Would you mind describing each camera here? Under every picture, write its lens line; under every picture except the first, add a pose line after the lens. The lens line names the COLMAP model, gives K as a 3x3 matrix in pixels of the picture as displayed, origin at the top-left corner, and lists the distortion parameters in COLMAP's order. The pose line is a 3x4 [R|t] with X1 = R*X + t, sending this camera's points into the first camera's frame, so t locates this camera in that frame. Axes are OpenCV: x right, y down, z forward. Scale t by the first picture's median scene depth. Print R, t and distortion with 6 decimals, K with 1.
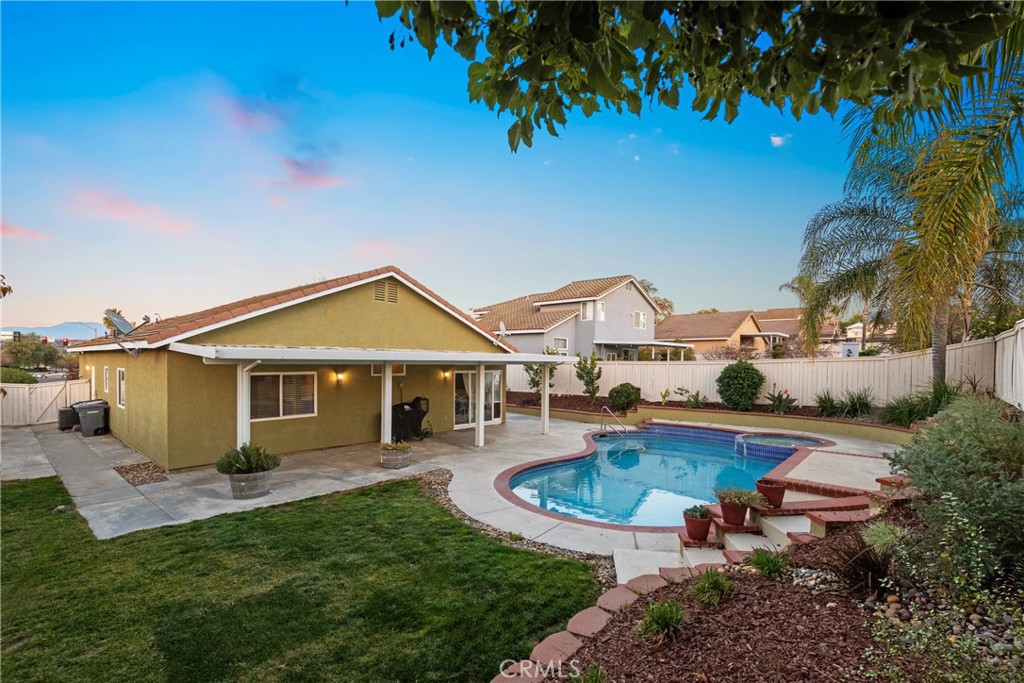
lens RADIAL K [[461.8, 0, 510.7], [0, 461.8, 356.9], [0, 0, 1]] dist [-0.002906, -0.002973]
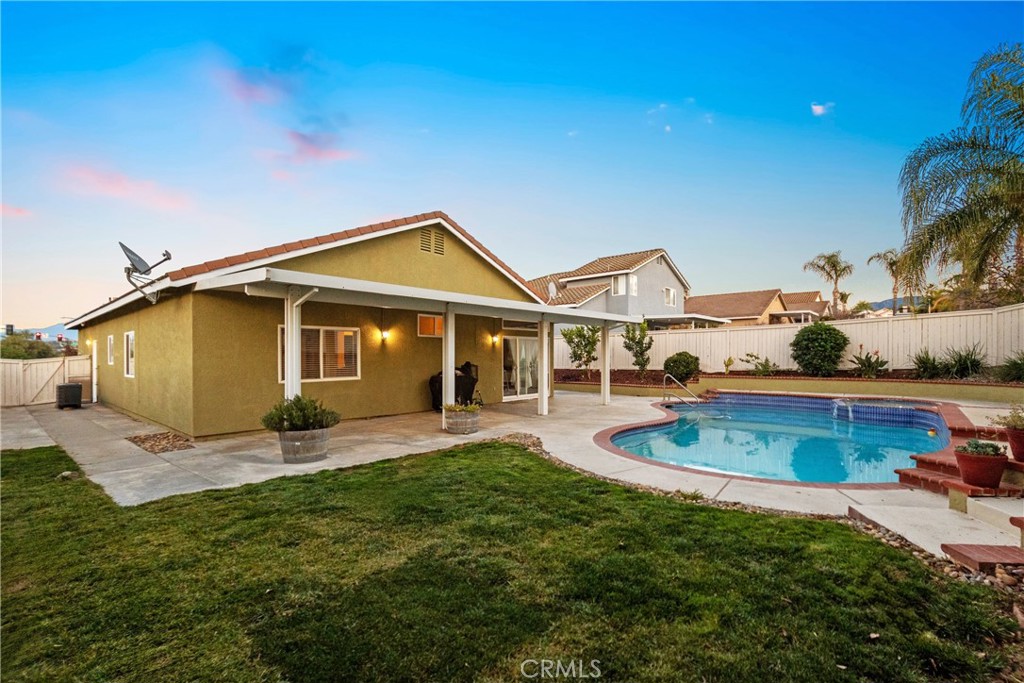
lens RADIAL K [[461.8, 0, 510.2], [0, 461.8, 354.9], [0, 0, 1]] dist [-0.002906, -0.002973]
pose [[0.999906, -0.011909, 0.006835, -0.148028], [0.011892, 0.999926, 0.002495, 0.084684], [-0.006864, -0.002413, 0.999974, 0.139238]]
